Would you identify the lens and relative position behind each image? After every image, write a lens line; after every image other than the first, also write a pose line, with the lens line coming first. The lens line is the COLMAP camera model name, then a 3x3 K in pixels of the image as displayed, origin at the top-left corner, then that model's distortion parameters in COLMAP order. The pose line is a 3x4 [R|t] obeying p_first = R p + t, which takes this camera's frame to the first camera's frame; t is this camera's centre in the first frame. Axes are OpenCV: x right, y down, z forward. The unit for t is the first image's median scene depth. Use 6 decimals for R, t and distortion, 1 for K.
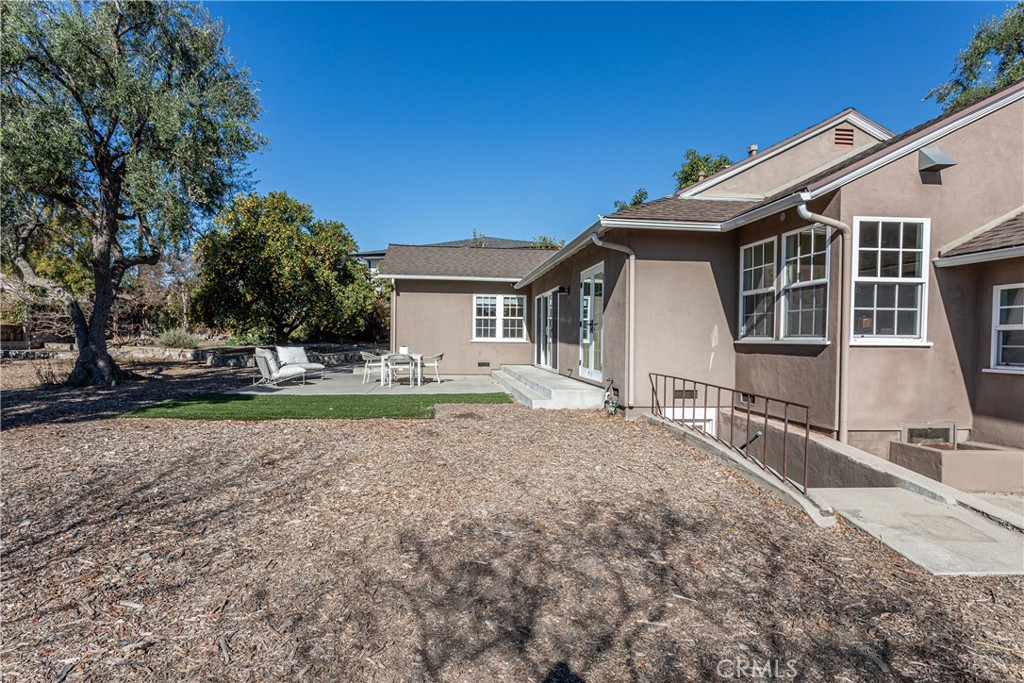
lens RADIAL K [[563.3, 0, 510.7], [0, 563.3, 344.2], [0, 0, 1]] dist [-0.051433, 0.016005]
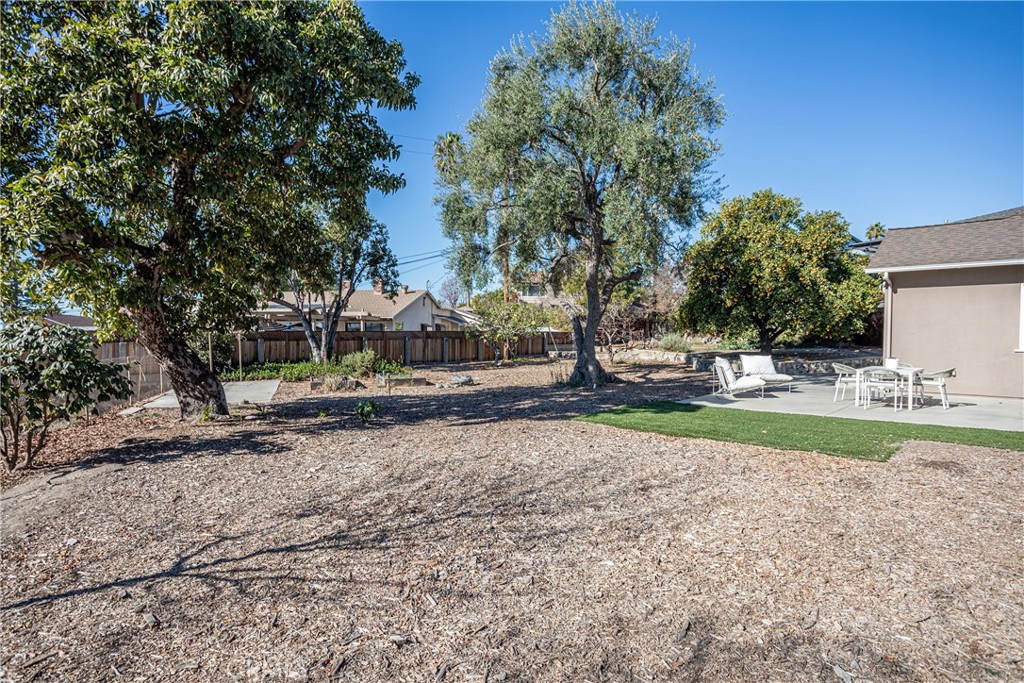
lens RADIAL K [[563.3, 0, 508.8], [0, 563.3, 332.4], [0, 0, 1]] dist [-0.051433, 0.016005]
pose [[0.616613, -0.010769, -0.787193, 0.085806], [0.000178, 0.999908, -0.013540, -0.020952], [0.787266, 0.008209, 0.616559, 0.087105]]
